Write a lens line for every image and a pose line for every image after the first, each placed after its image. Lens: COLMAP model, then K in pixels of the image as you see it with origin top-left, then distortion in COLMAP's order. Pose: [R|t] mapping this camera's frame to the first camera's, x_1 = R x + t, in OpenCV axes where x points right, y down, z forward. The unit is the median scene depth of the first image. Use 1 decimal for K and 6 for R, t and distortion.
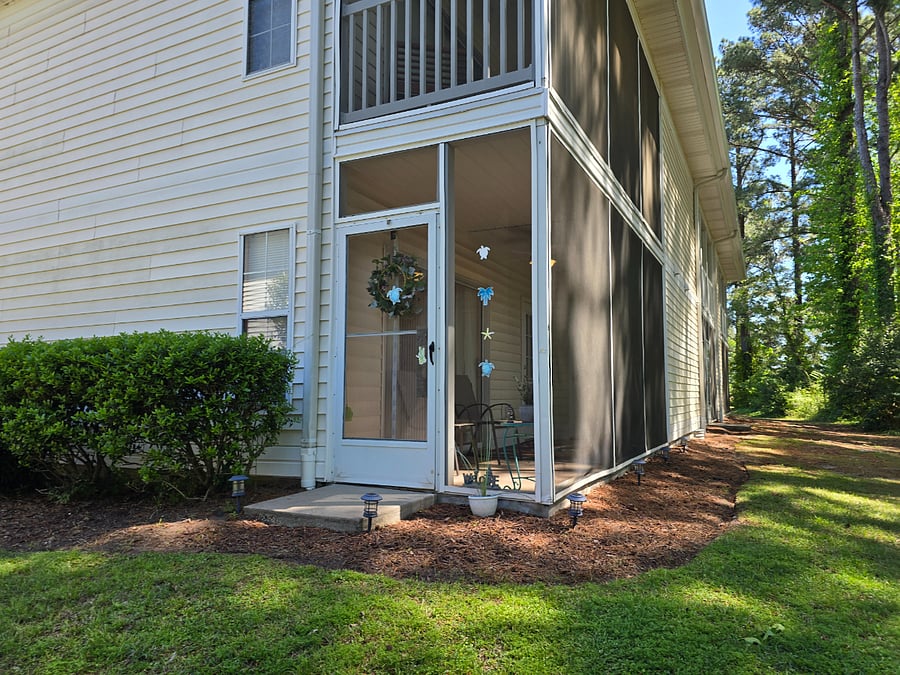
lens RADIAL K [[613.5, 0, 448.6], [0, 613.5, 339.1], [0, 0, 1]] dist [0.071325, -0.024456]
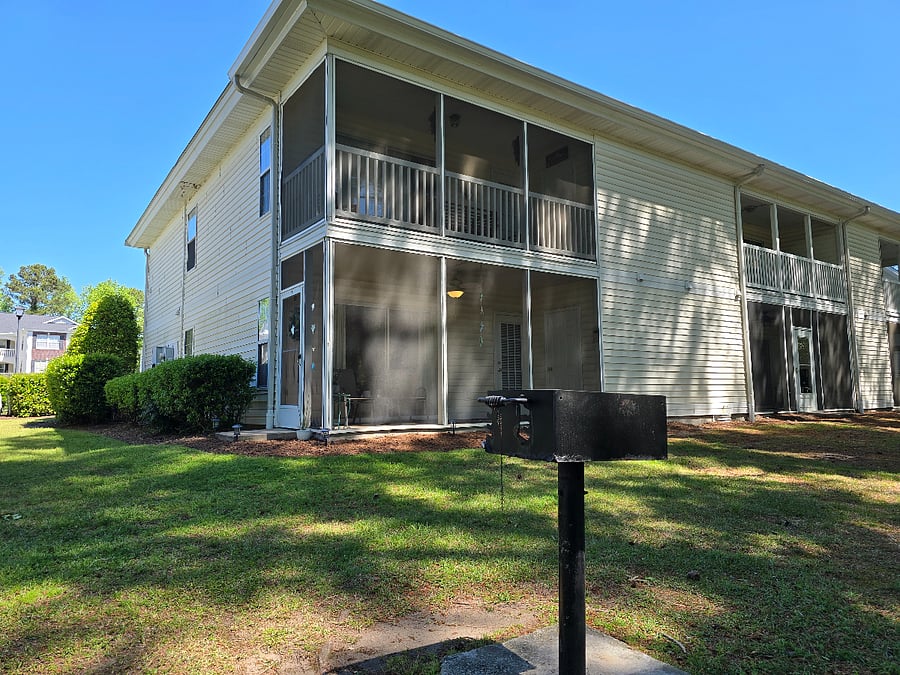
lens RADIAL K [[613.5, 0, 452.7], [0, 613.5, 338.5], [0, 0, 1]] dist [0.071325, -0.024456]
pose [[0.882141, -0.061252, -0.466985, 1.190568], [0.057709, 0.998093, -0.021902, 0.025481], [0.467436, -0.007629, 0.883994, -0.455350]]
